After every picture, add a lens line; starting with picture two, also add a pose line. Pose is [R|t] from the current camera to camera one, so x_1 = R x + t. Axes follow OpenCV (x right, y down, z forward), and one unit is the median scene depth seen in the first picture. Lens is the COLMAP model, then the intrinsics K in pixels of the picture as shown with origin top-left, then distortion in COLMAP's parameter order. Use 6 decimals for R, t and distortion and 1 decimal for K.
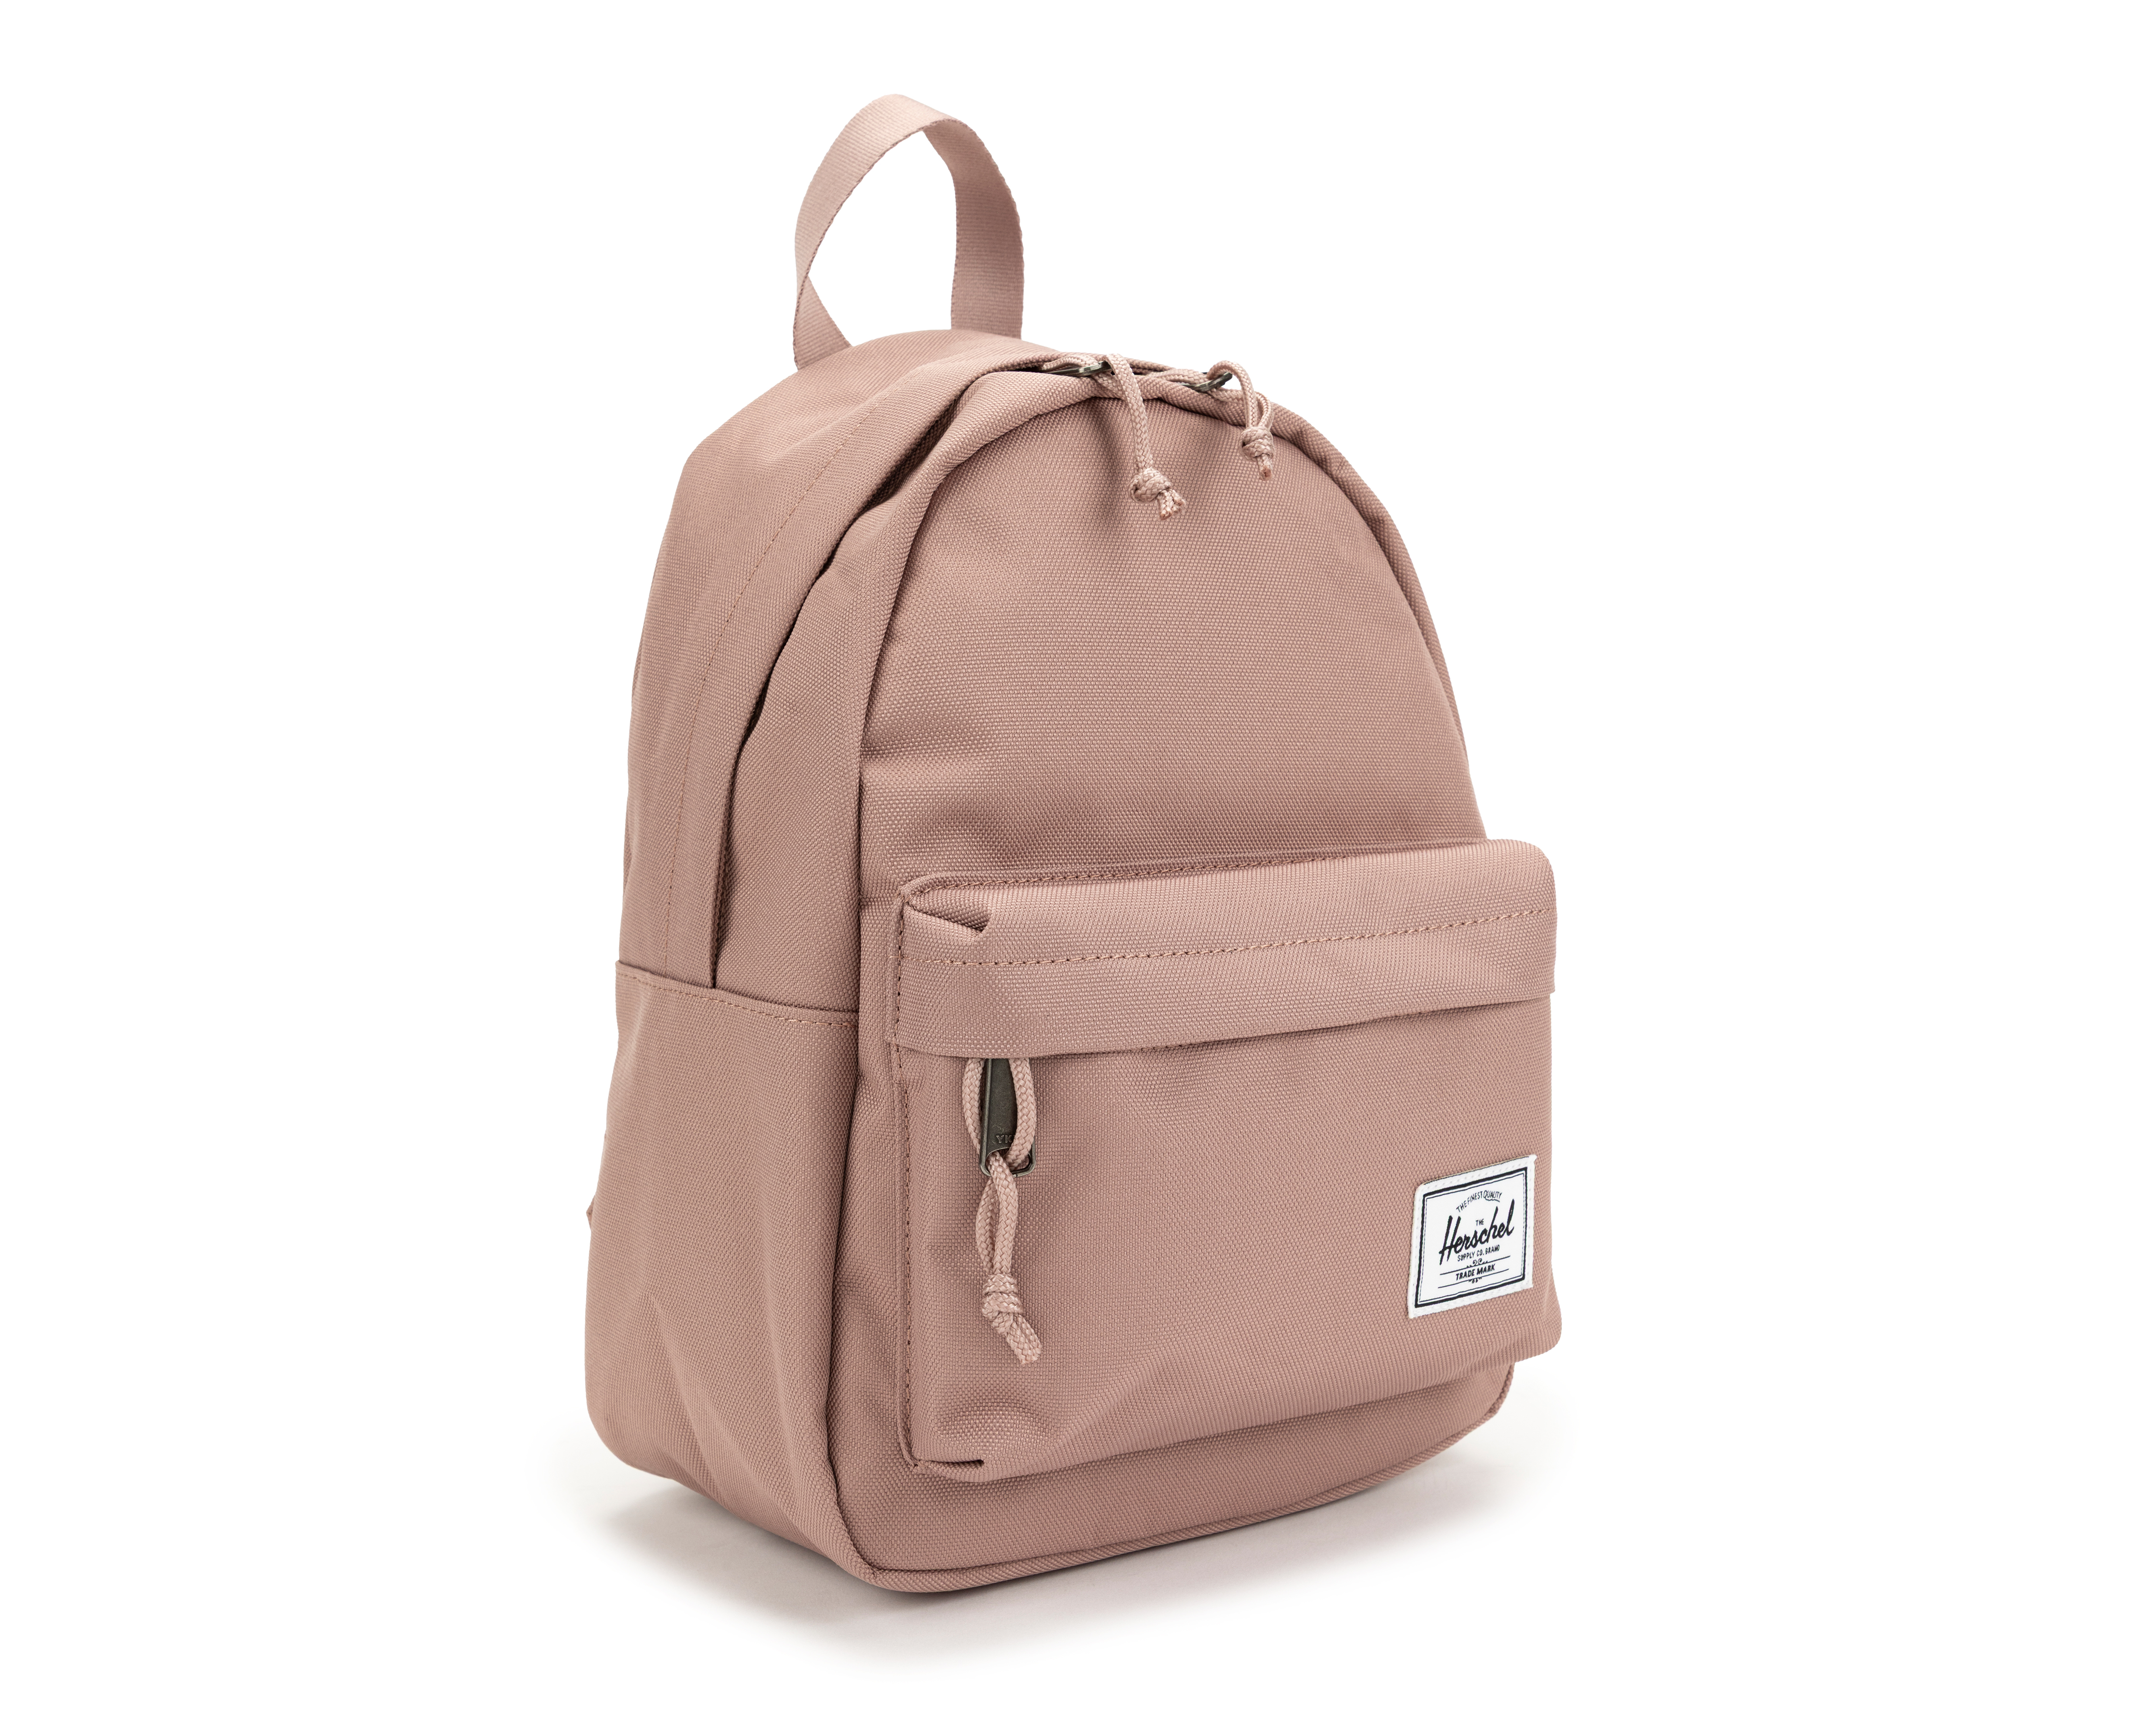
lens RADIAL K [[3503.1, 0, 1087.3], [0, 3503.1, 855.7], [0, 0, 1]] dist [0.021134, 0.000000]
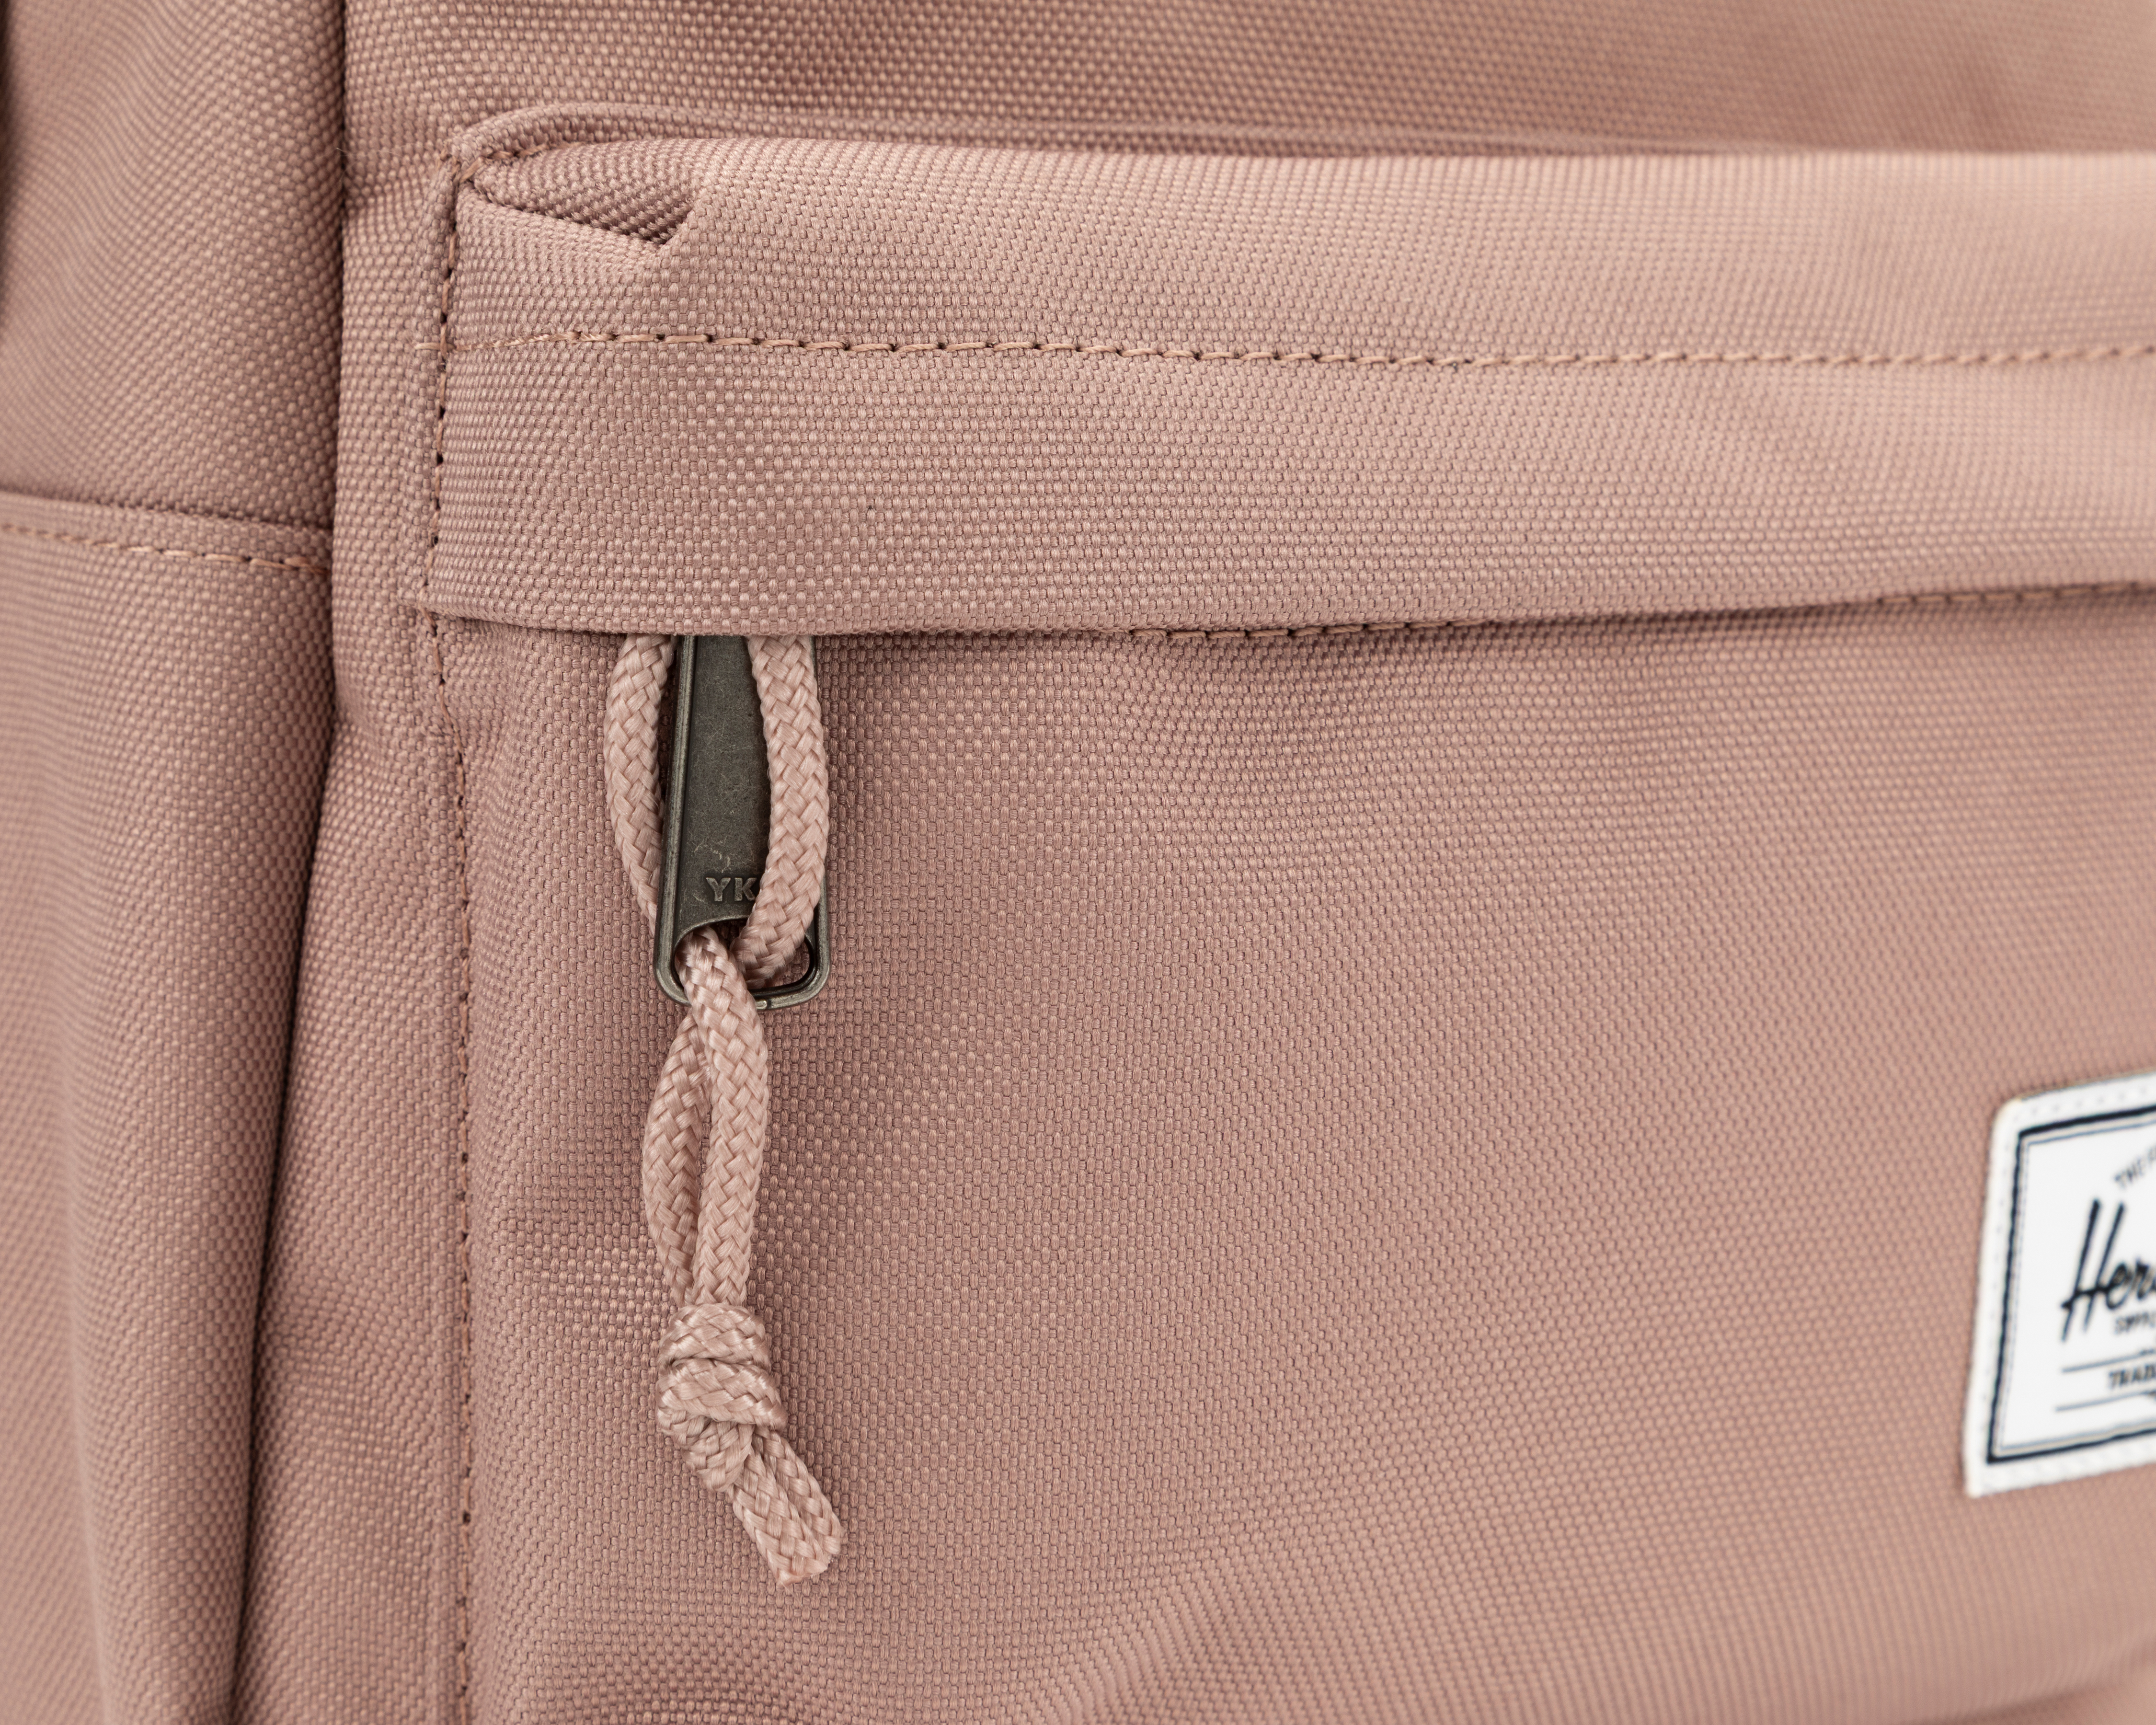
lens RADIAL K [[6104.2, 0, 1072.3], [0, 6104.2, 865.8], [0, 0, 1]] dist [-0.069174, 0.000000]
pose [[0.998501, 0.019438, -0.051175, 0.035415], [-0.019342, 0.999810, 0.002363, 0.074064], [0.051211, -0.001369, 0.998687, 0.421549]]
